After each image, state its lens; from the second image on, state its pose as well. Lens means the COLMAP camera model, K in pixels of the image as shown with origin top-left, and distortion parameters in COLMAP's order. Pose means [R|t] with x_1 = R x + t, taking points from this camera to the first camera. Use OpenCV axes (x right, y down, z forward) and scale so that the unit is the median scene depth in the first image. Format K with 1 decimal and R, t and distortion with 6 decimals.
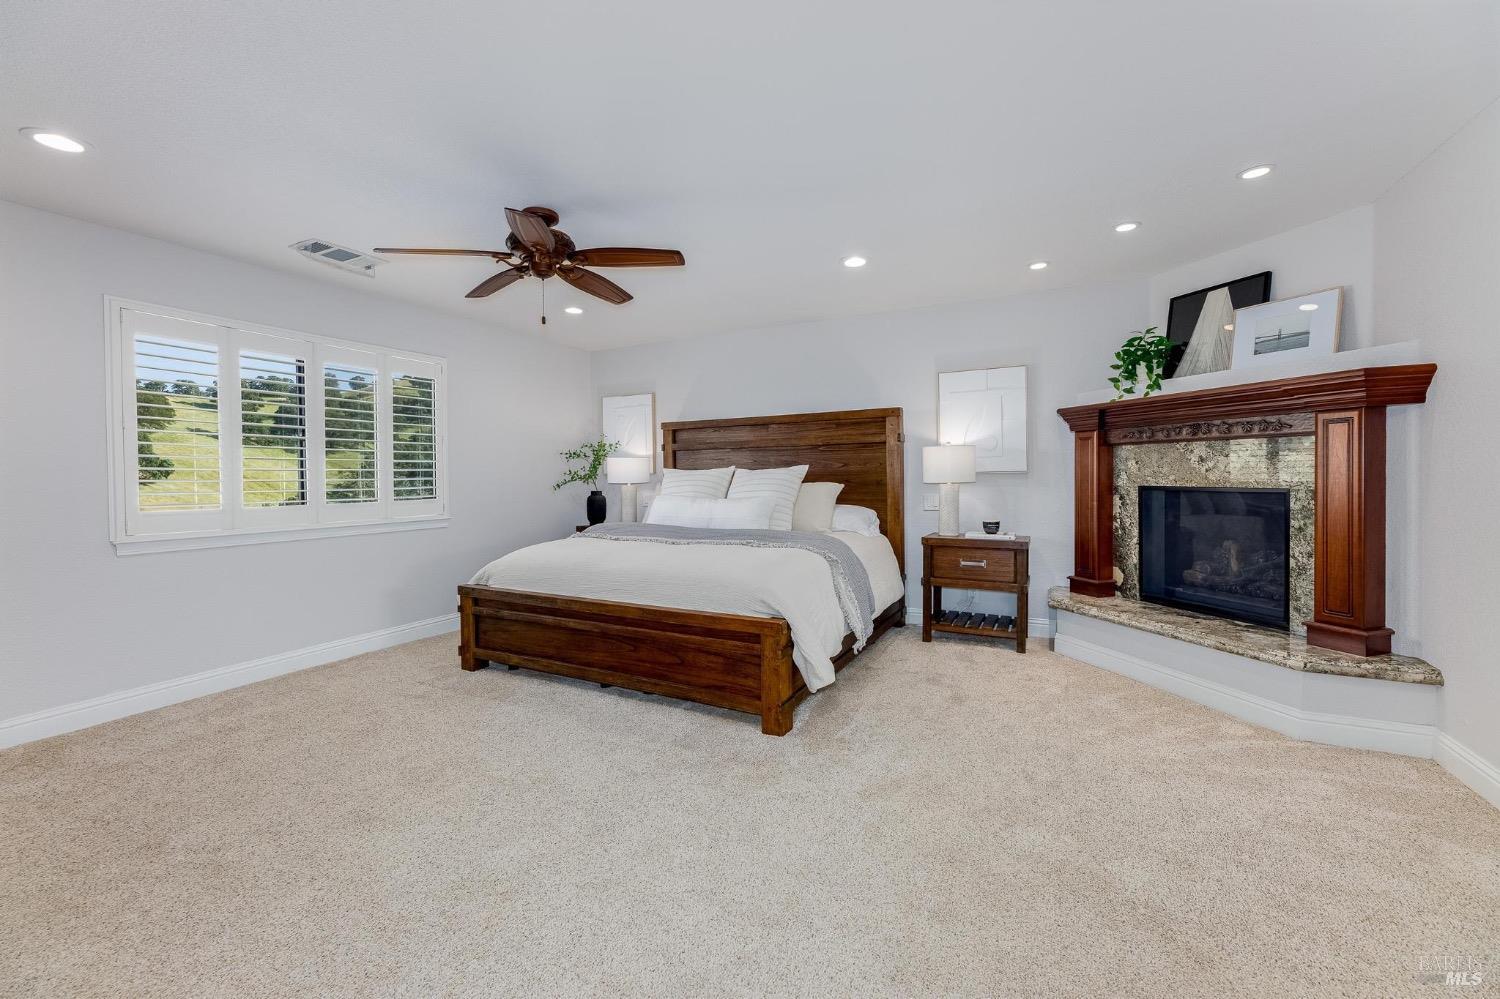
lens RADIAL K [[618.6, 0, 748.5], [0, 618.6, 491.3], [0, 0, 1]] dist [0.001302, 0.000302]
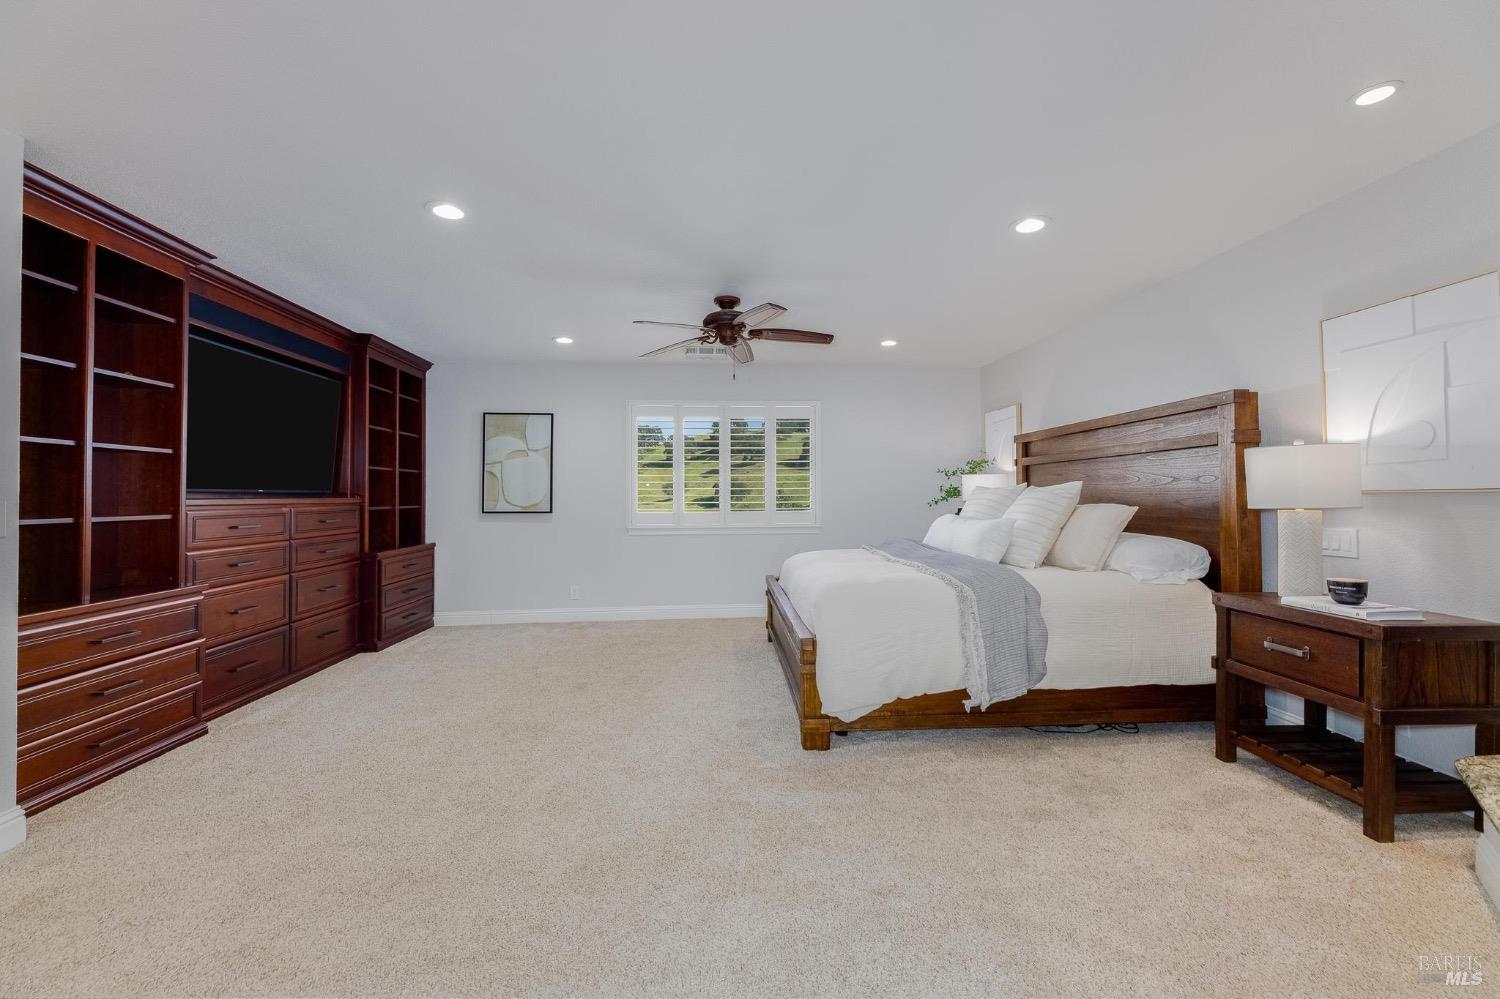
lens RADIAL K [[618.6, 0, 750.9], [0, 618.6, 492.6], [0, 0, 1]] dist [0.001302, 0.000302]
pose [[0.503255, 0.002827, -0.864133, 0.586478], [-0.021752, 0.999719, -0.009398, -0.012255], [0.863864, 0.023526, 0.503175, 0.261914]]
